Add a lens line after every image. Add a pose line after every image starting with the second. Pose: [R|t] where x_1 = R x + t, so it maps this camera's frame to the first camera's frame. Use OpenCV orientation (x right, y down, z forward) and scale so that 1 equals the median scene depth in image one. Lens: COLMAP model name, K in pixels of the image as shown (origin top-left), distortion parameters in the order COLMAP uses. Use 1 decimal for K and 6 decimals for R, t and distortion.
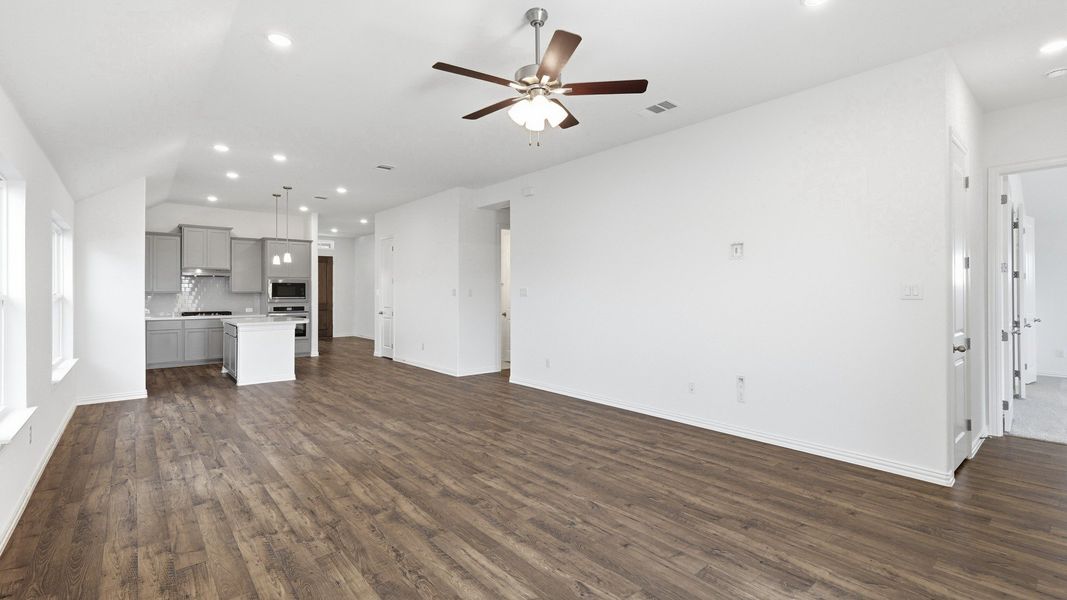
lens RADIAL K [[471.4, 0, 534.9], [0, 471.4, 291.1], [0, 0, 1]] dist [0.002719, 0.000347]
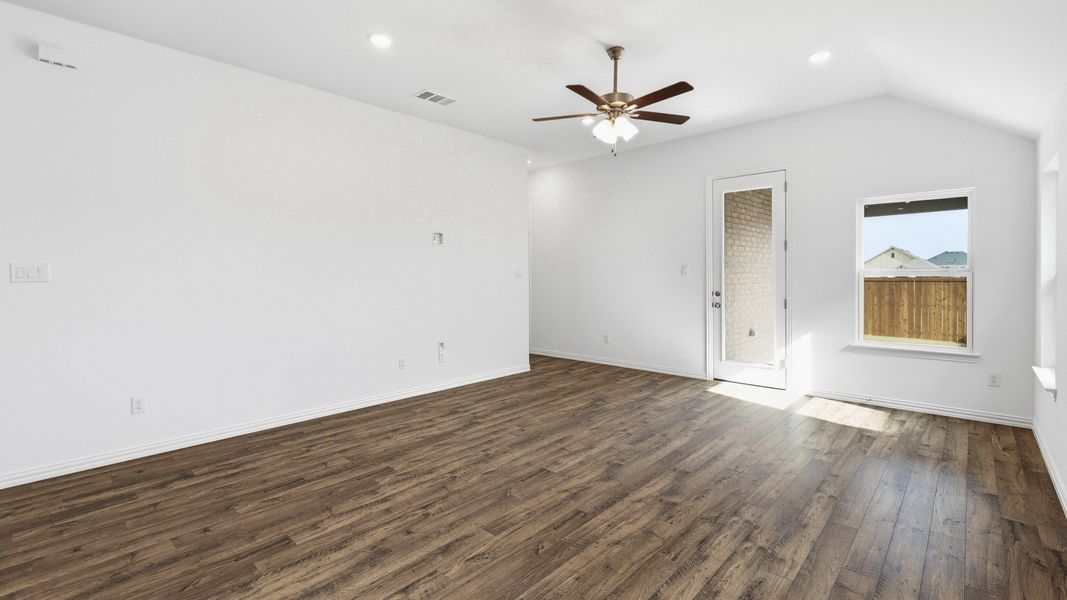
lens RADIAL K [[466.4, 0, 535.5], [0, 466.4, 278.9], [0, 0, 1]] dist [0.004746, 0.000414]
pose [[-0.114819, -0.007852, 0.993355, -0.903324], [0.000178, 0.999969, 0.007925, 0.008419], [-0.993386, 0.001087, -0.114814, 1.009493]]
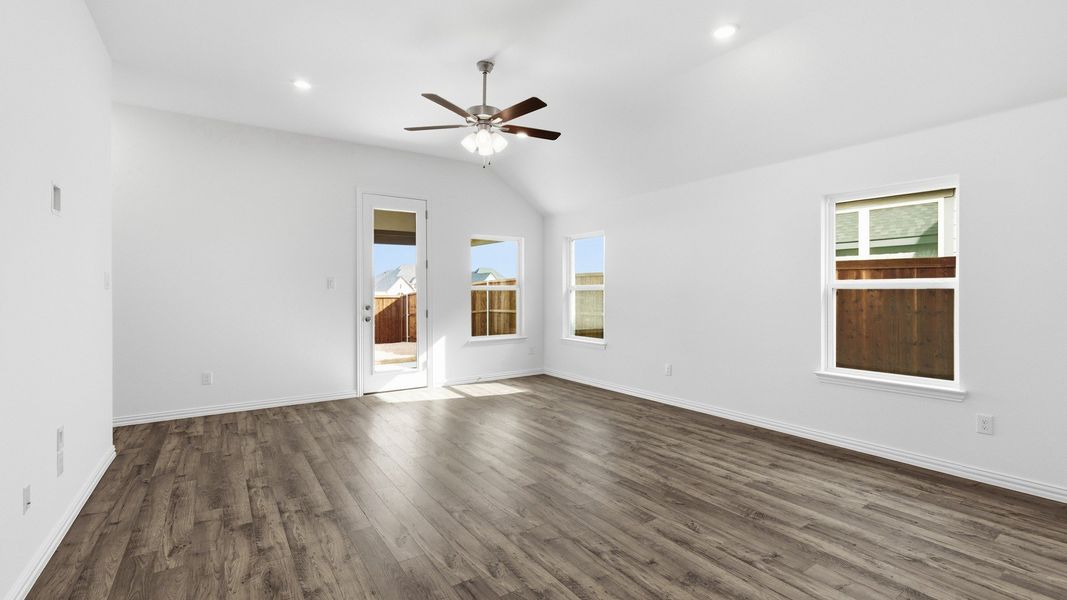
lens RADIAL K [[469.2, 0, 534.0], [0, 469.2, 295.4], [0, 0, 1]] dist [0.001752, 0.000246]
pose [[-0.993729, 0.001506, 0.111808, -0.200607], [0.001527, 0.999999, 0.000103, 0.028919], [-0.111808, 0.000273, -0.993730, 1.674006]]
